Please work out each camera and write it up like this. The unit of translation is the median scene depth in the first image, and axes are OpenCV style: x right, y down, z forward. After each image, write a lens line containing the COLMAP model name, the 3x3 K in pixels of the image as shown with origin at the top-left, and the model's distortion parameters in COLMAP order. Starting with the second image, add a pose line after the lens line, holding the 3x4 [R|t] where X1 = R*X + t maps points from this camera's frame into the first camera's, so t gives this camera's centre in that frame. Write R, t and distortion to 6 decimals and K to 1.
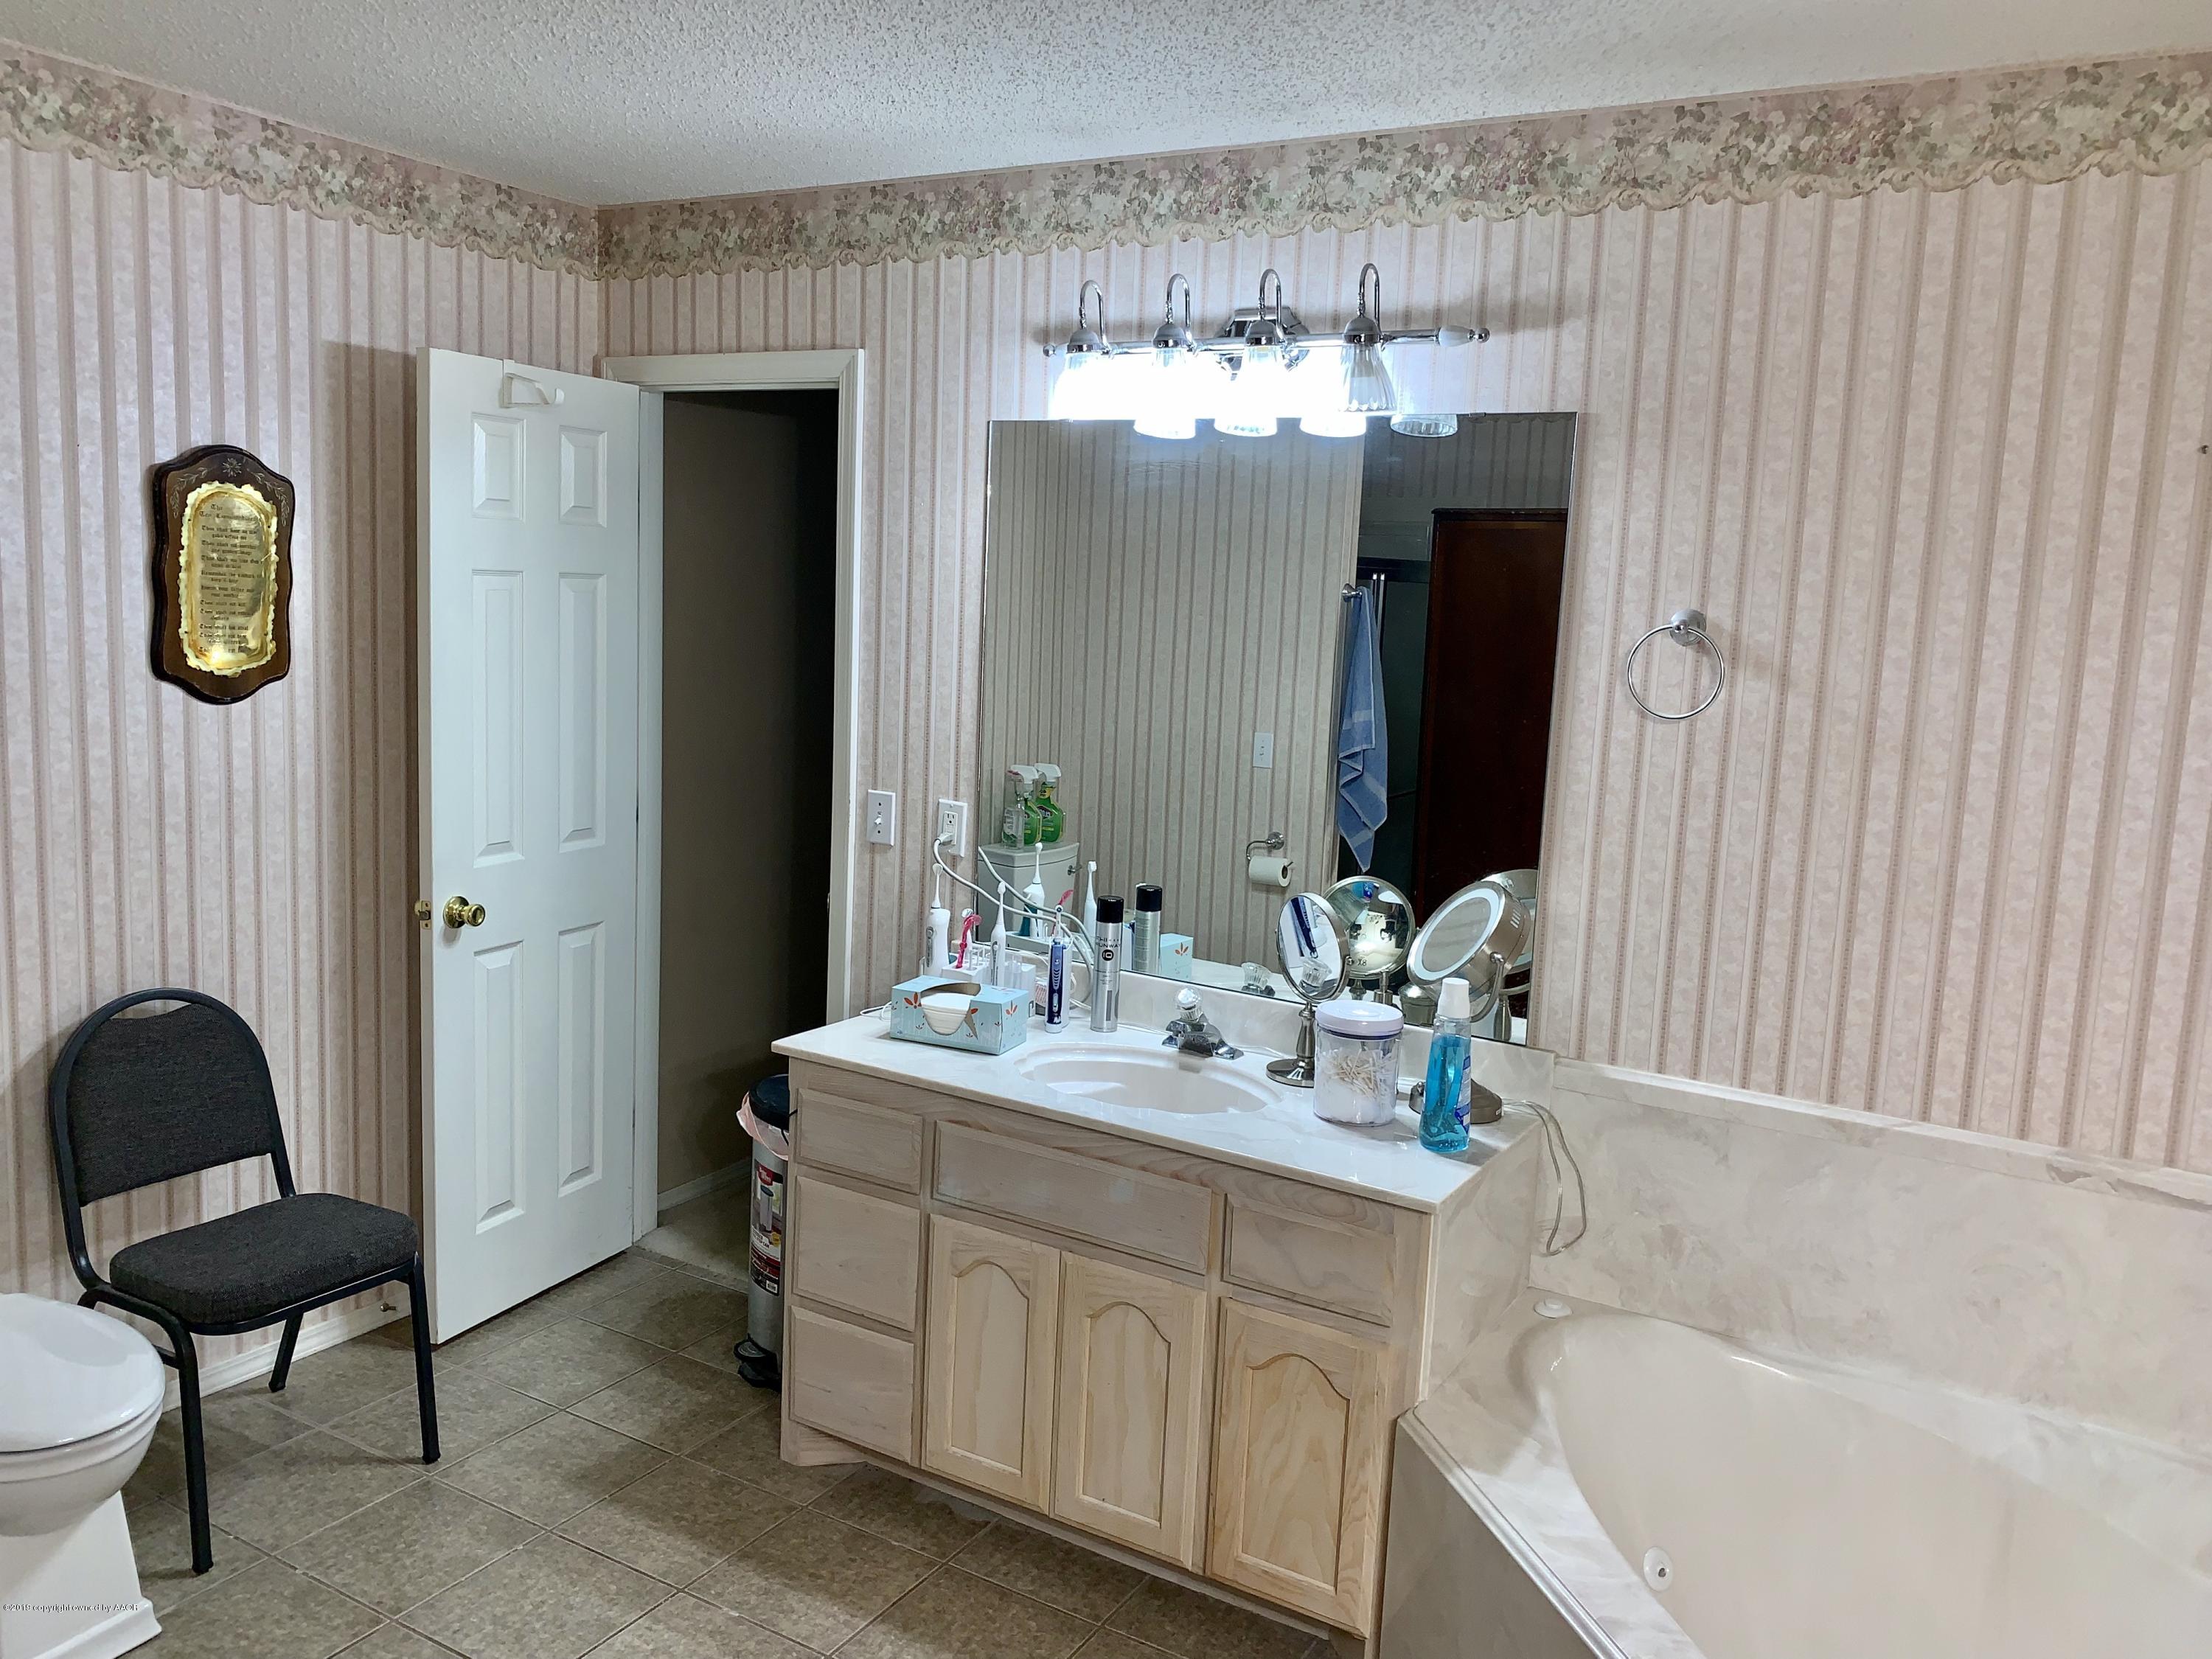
lens RADIAL K [[1683.3, 0, 1102.2], [0, 1683.3, 805.5], [0, 0, 1]] dist [0.010027, -0.001867]
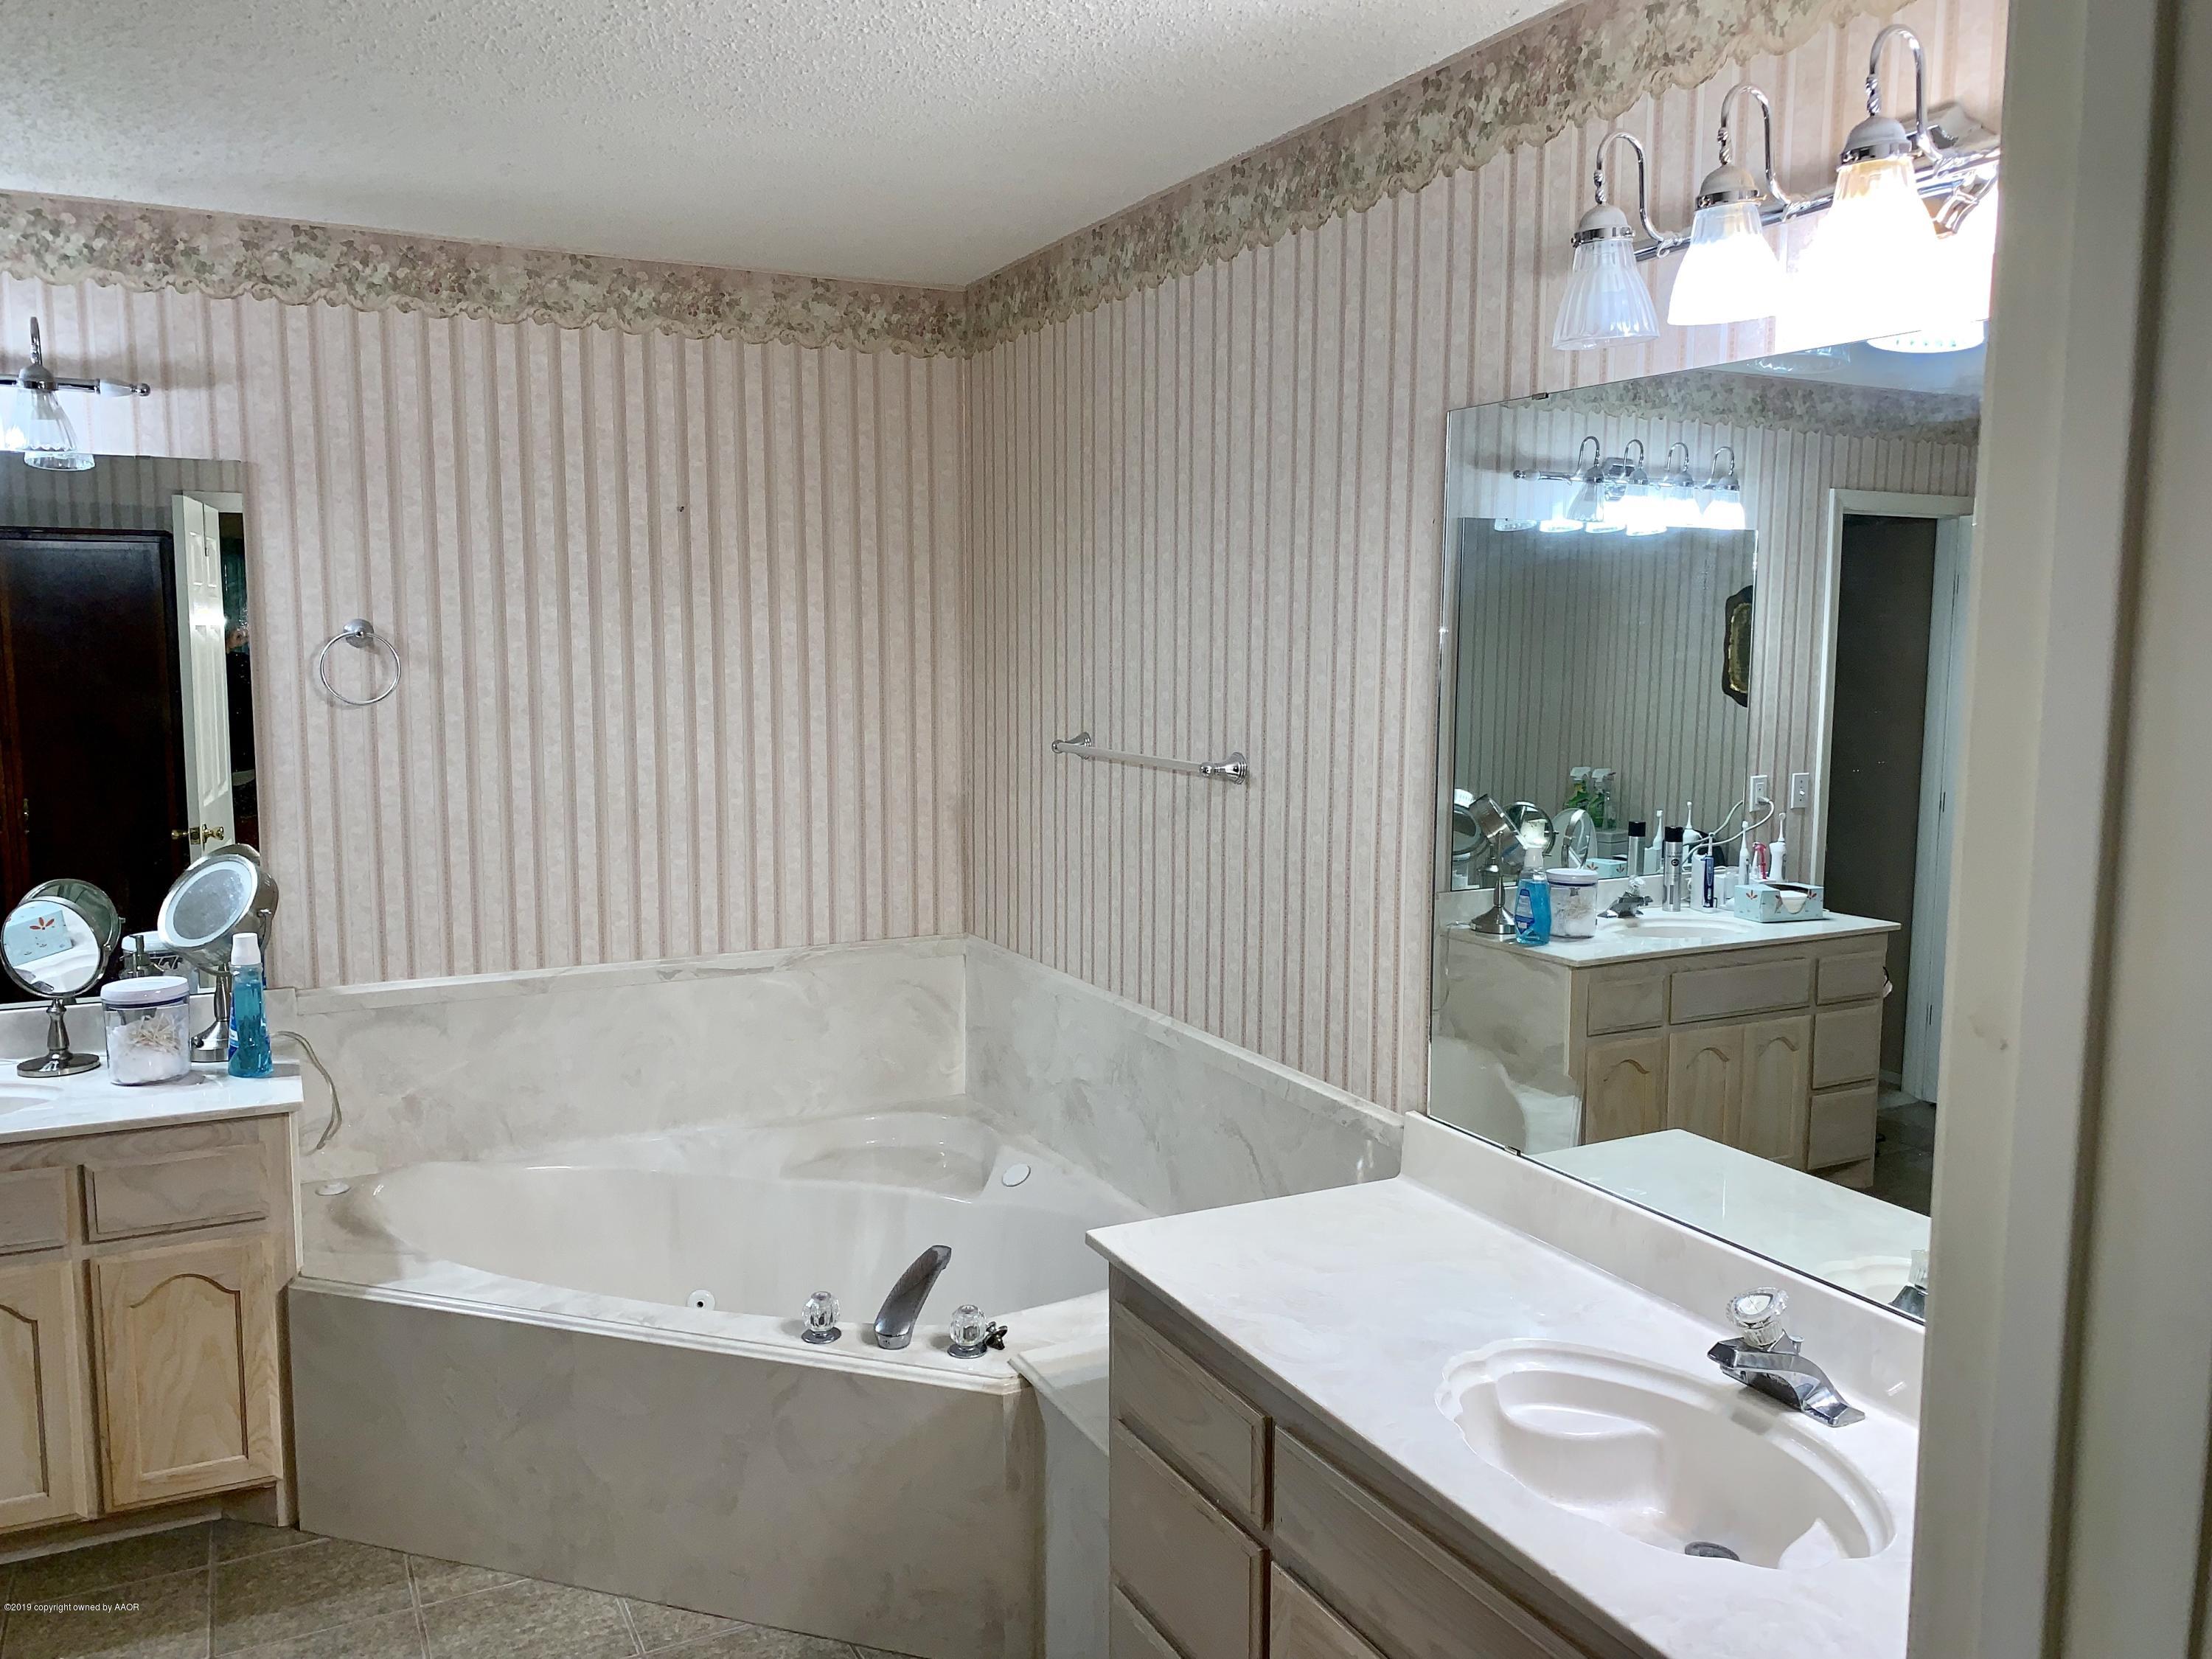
lens RADIAL K [[1692.2, 0, 1101.0], [0, 1692.2, 818.3], [0, 0, 1]] dist [0.063046, -0.061592]
pose [[0.541224, -0.137656, 0.829534, -0.462345], [0.131174, 0.988254, 0.078411, 0.006246], [-0.830584, 0.066375, 0.552924, -0.190671]]
